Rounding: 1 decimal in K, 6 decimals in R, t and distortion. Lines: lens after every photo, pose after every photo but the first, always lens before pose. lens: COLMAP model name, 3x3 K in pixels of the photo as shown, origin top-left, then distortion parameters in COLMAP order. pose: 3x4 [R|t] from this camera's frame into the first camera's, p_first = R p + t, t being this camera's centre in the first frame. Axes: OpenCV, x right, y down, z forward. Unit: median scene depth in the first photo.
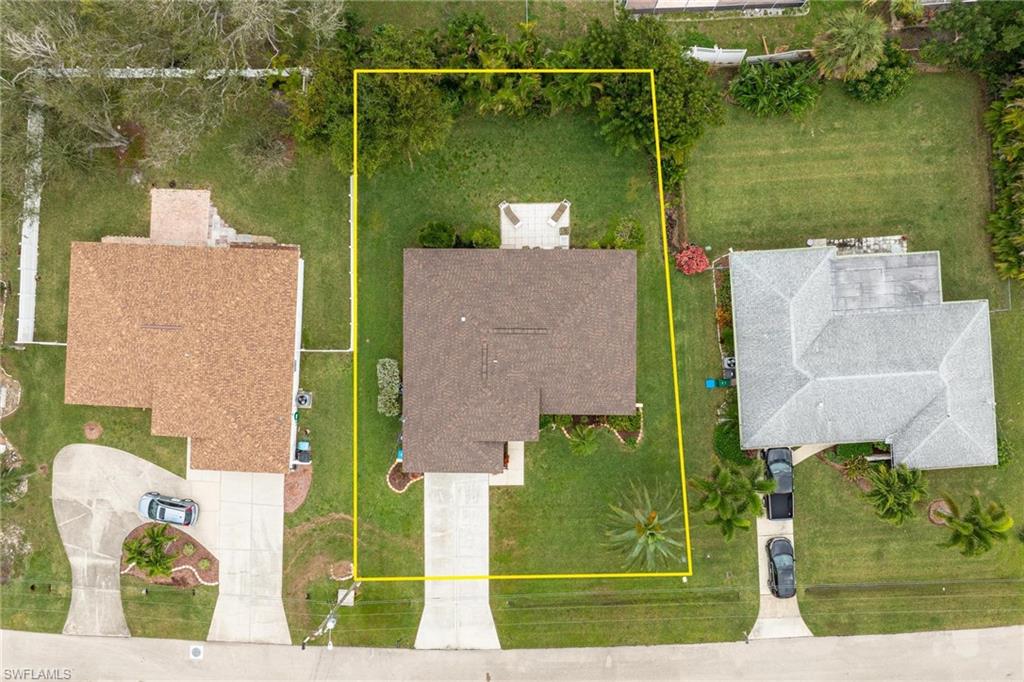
lens RADIAL K [[740.8, 0, 512.0], [0, 740.8, 341.0], [0, 0, 1]] dist [-0.029626, 0.001652]
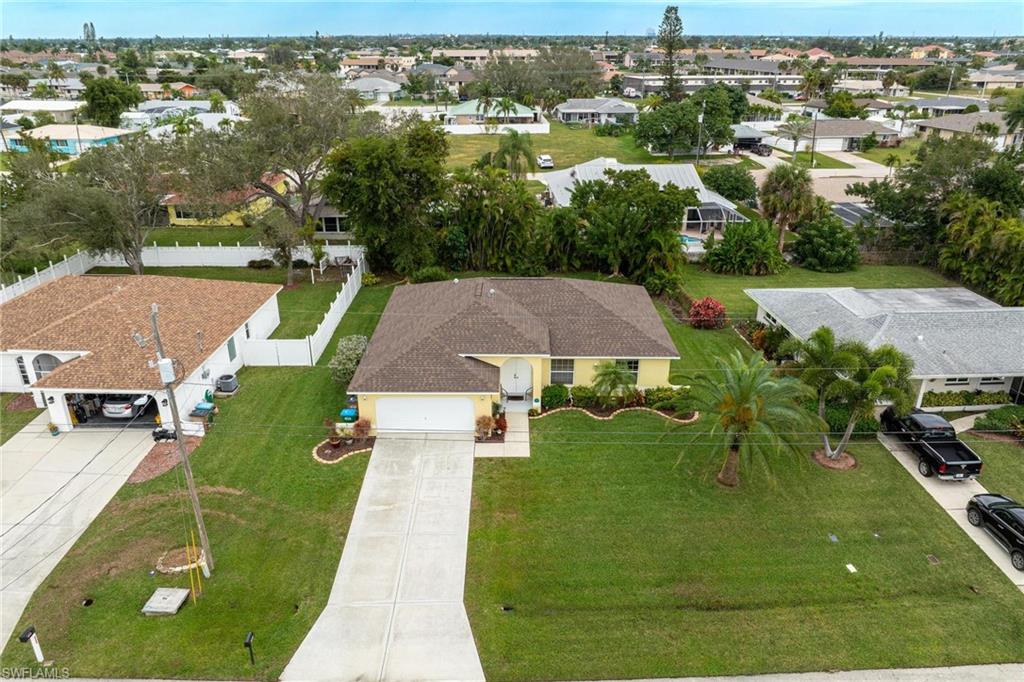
lens RADIAL K [[740.8, 0, 512.0], [0, 740.8, 341.0], [0, 0, 1]] dist [-0.029626, 0.001652]
pose [[0.999971, 0.005845, 0.004929, -0.002924], [0.002263, 0.389518, -0.921016, 0.730463], [-0.007303, 0.921000, 0.389493, 0.664222]]
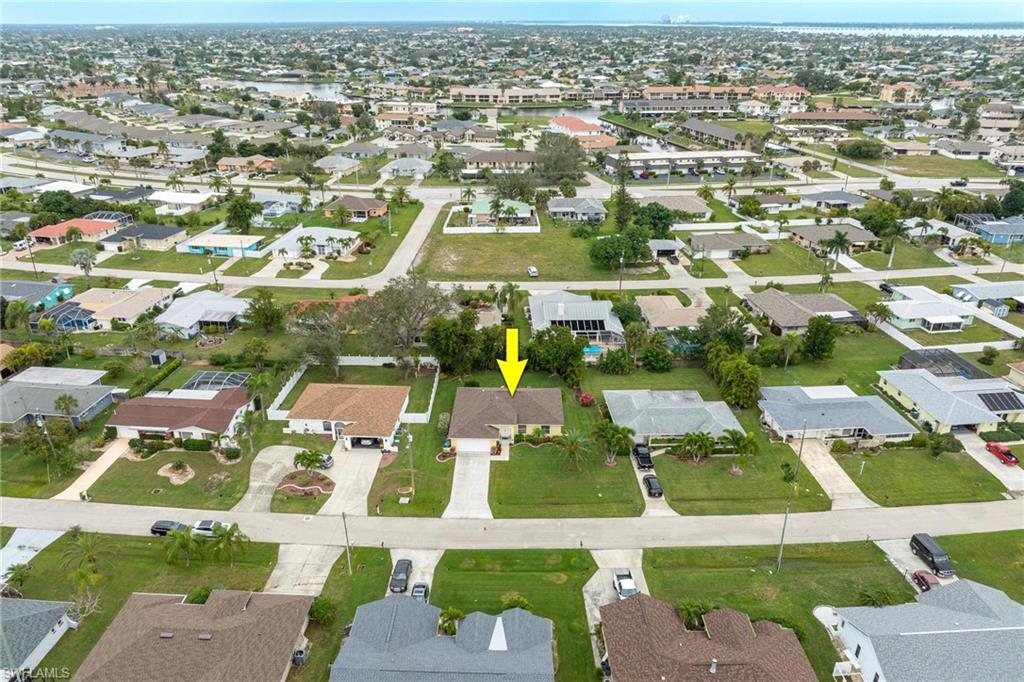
lens RADIAL K [[740.8, 0, 512.0], [0, 740.8, 341.0], [0, 0, 1]] dist [-0.029626, 0.001652]
pose [[0.999831, 0.016238, -0.008614, 0.035193], [-0.014414, 0.401850, -0.915592, 1.789909], [-0.011406, 0.915562, 0.402016, -0.034205]]
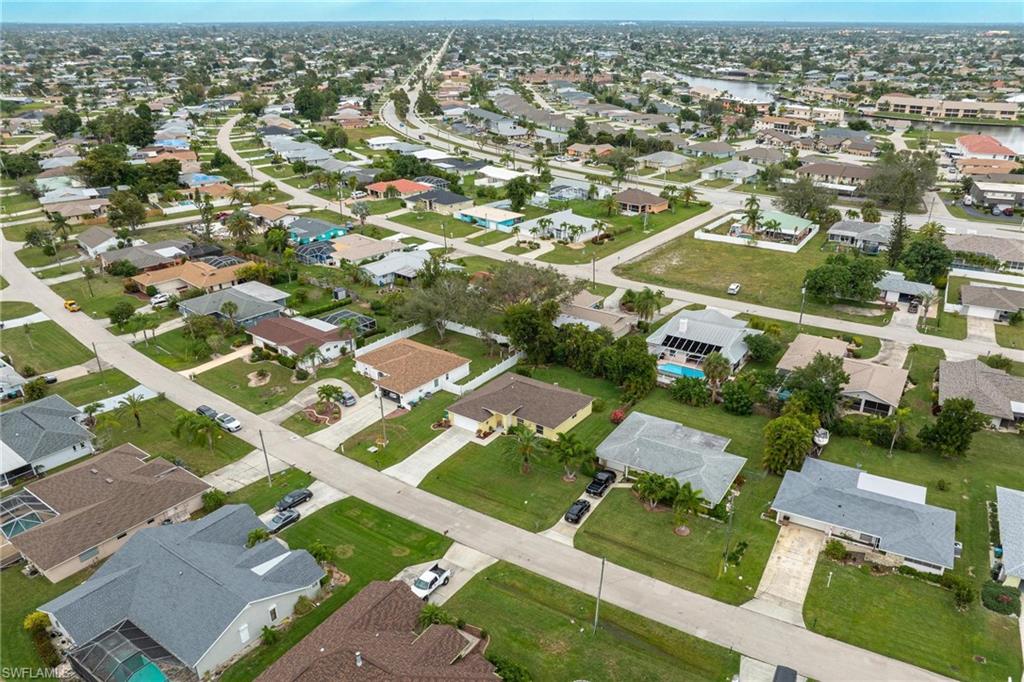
lens RADIAL K [[762.3, 0, 551.9], [0, 762.3, 342.2], [0, 0, 1]] dist [-0.031116, 0.004379]
pose [[0.835962, 0.228941, -0.498752, 1.067400], [-0.548660, 0.329129, -0.768535, 1.509716], [-0.011795, 0.916112, 0.400750, -0.028634]]
